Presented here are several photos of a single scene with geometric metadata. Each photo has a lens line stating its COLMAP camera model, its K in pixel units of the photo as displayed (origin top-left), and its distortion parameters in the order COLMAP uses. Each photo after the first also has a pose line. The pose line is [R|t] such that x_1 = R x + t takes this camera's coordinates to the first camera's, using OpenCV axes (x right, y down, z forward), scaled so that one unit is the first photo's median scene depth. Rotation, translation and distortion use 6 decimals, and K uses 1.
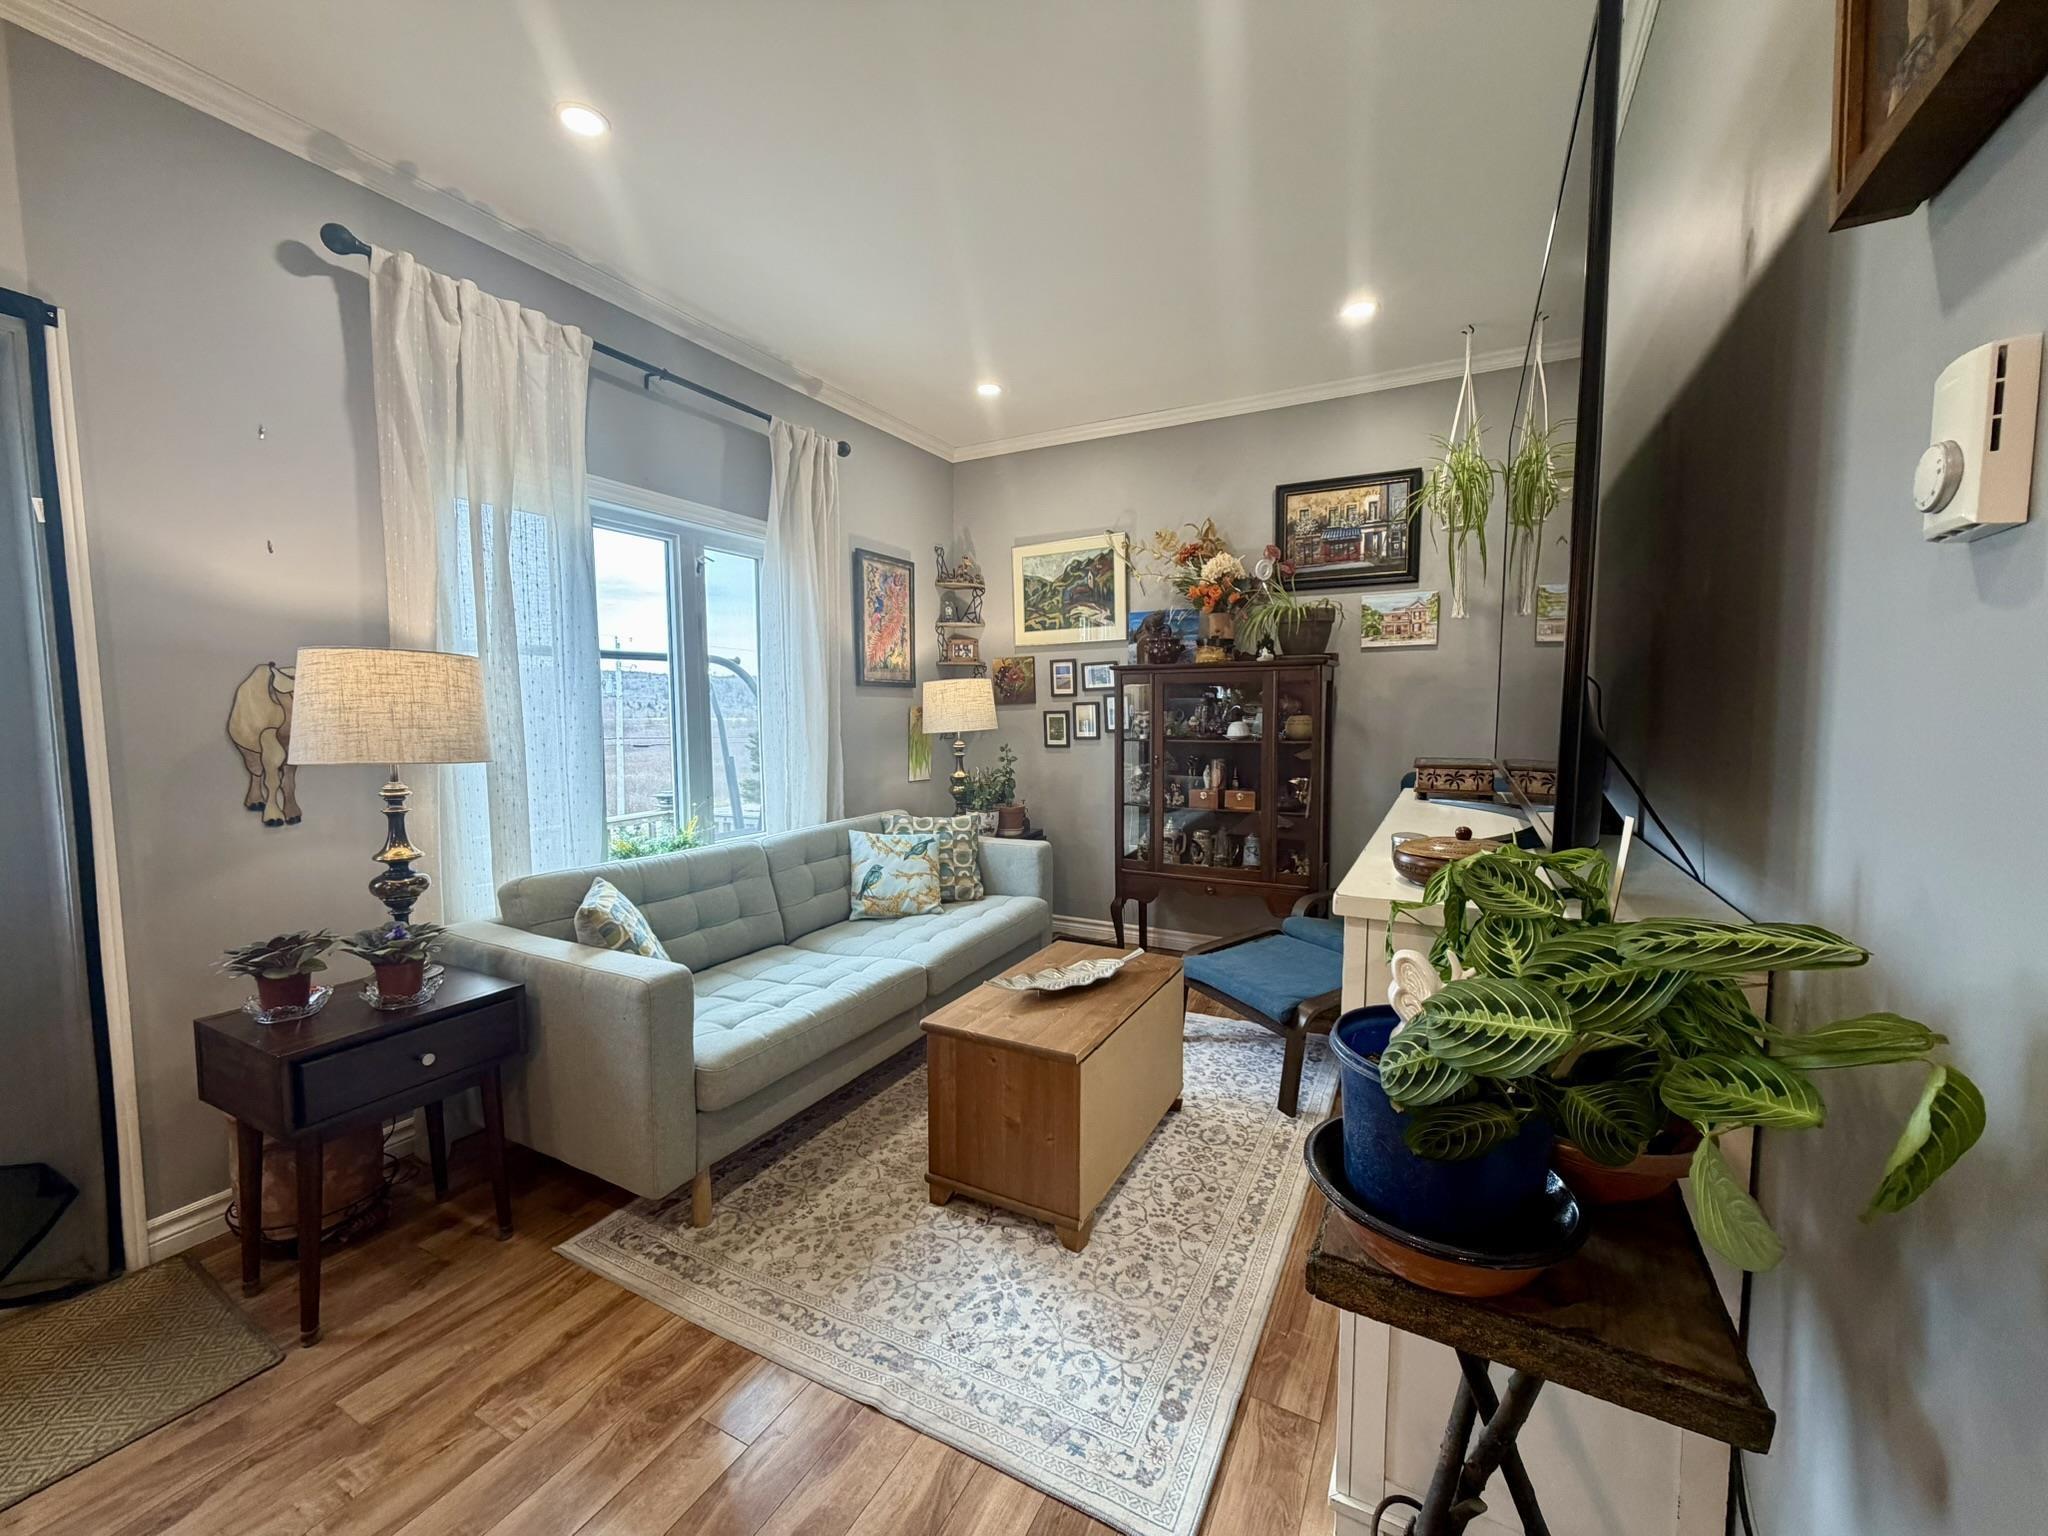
lens RADIAL K [[812.6, 0, 1028.8], [0, 812.6, 766.8], [0, 0, 1]] dist [0.000504, 0.000022]
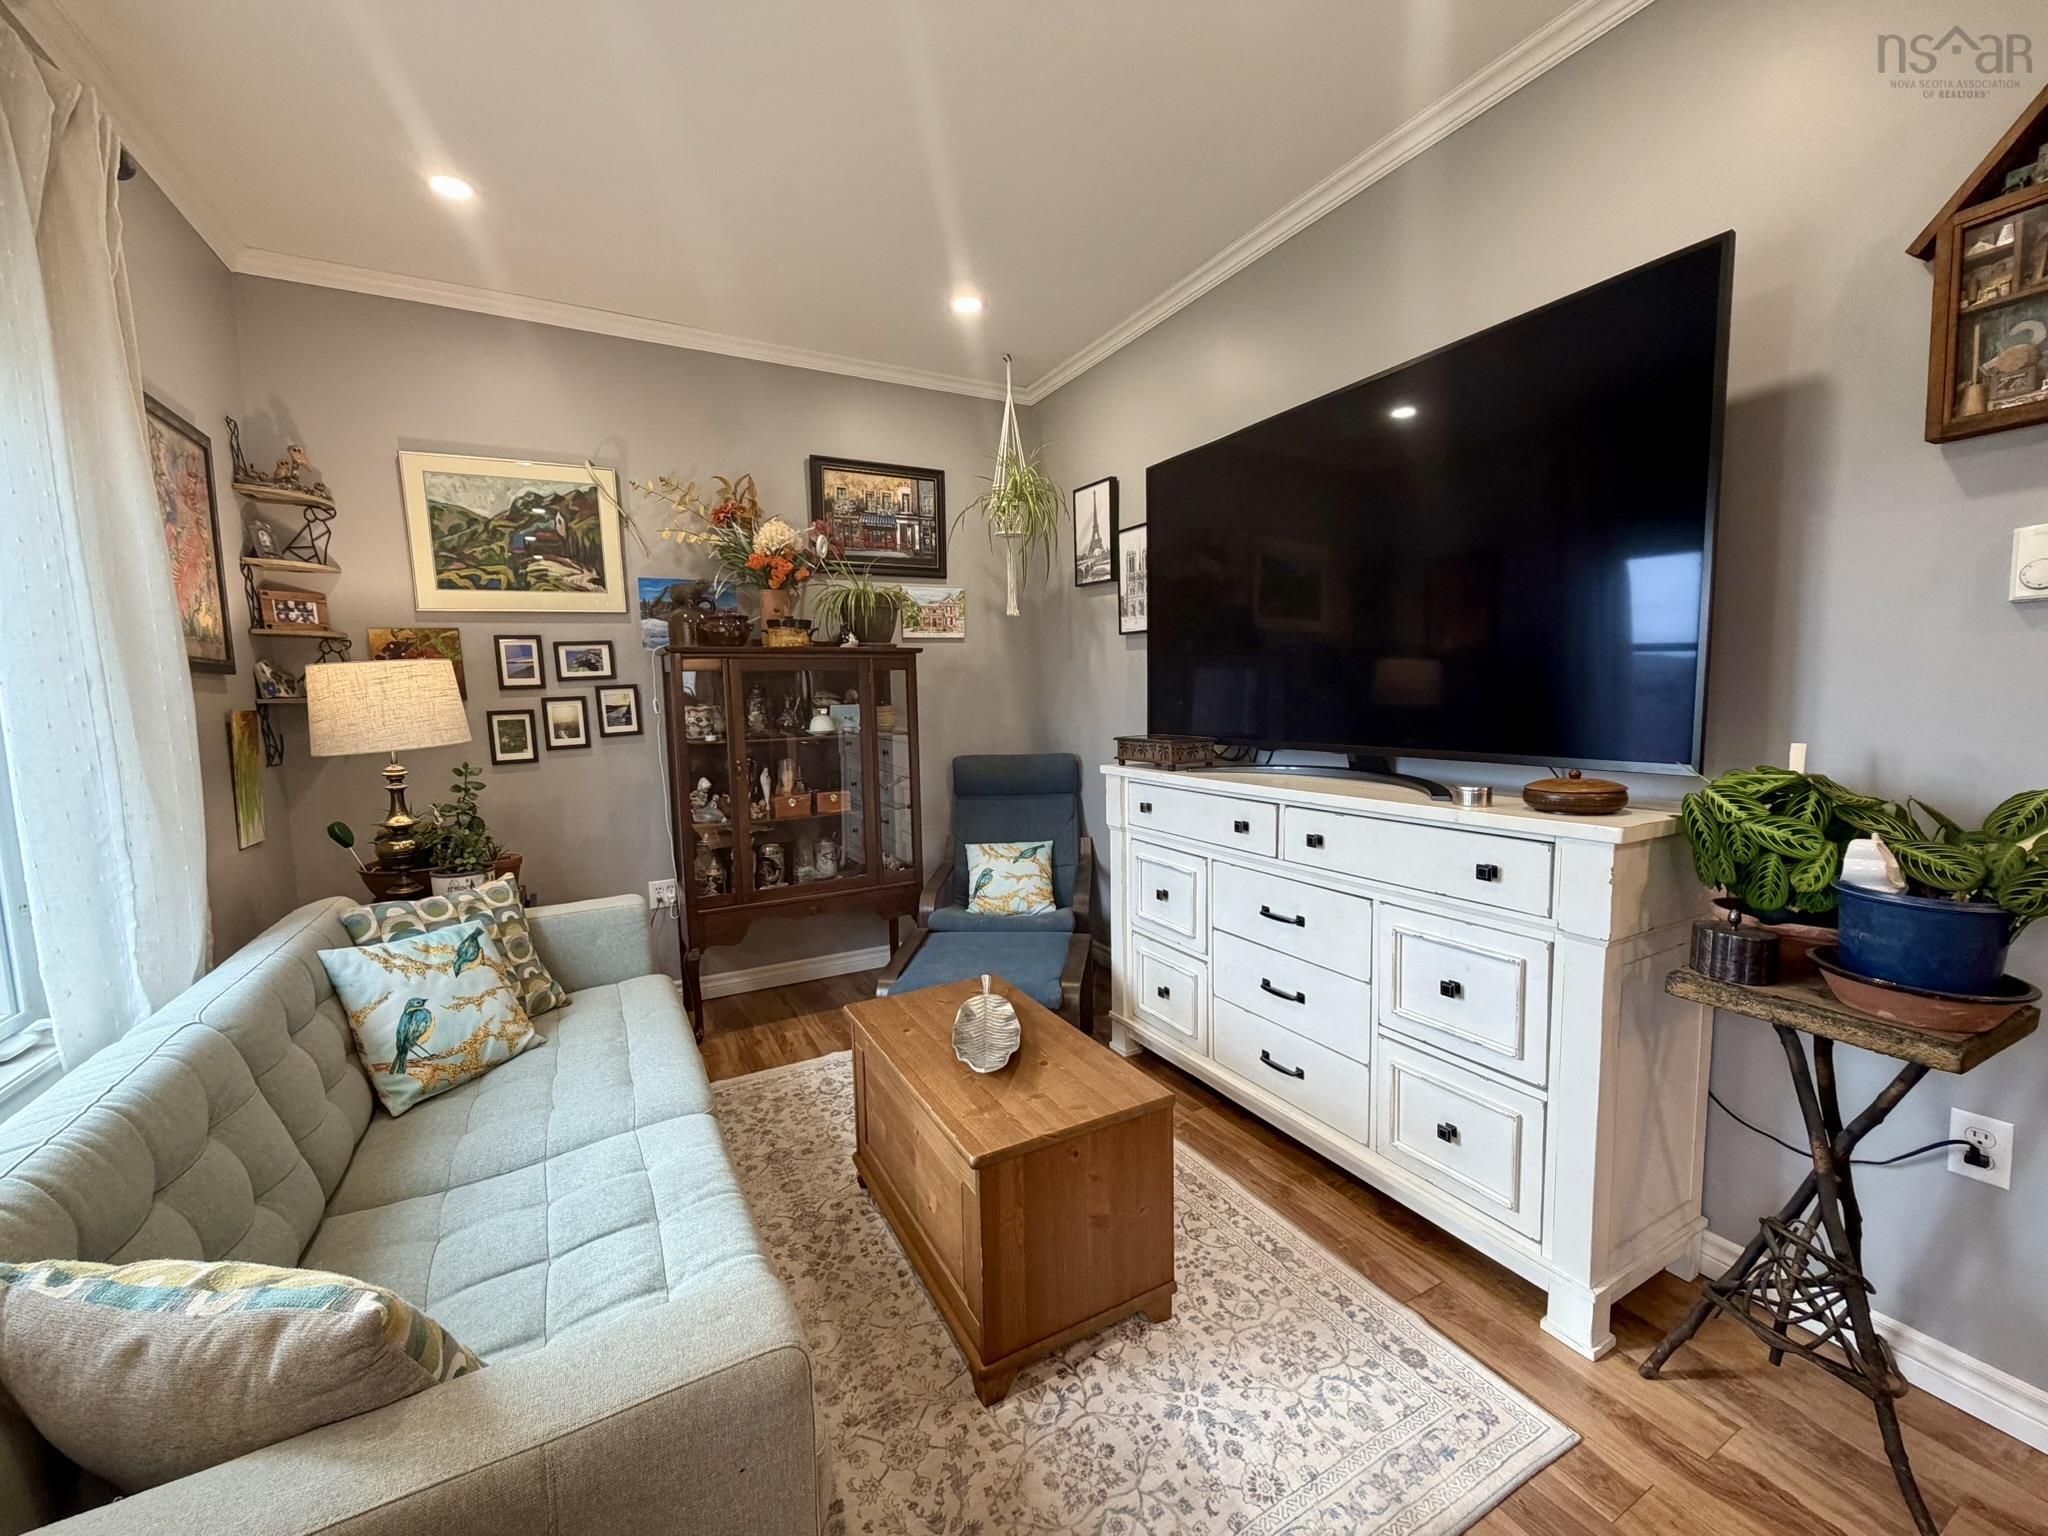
lens RADIAL K [[812.6, 0, 1027.8], [0, 812.6, 767.4], [0, 0, 1]] dist [0.000504, 0.000022]
pose [[0.549994, -0.085826, 0.830747, -0.353387], [0.082011, 0.995448, 0.048546, -0.022407], [-0.831132, 0.041430, 0.554530, 0.314060]]
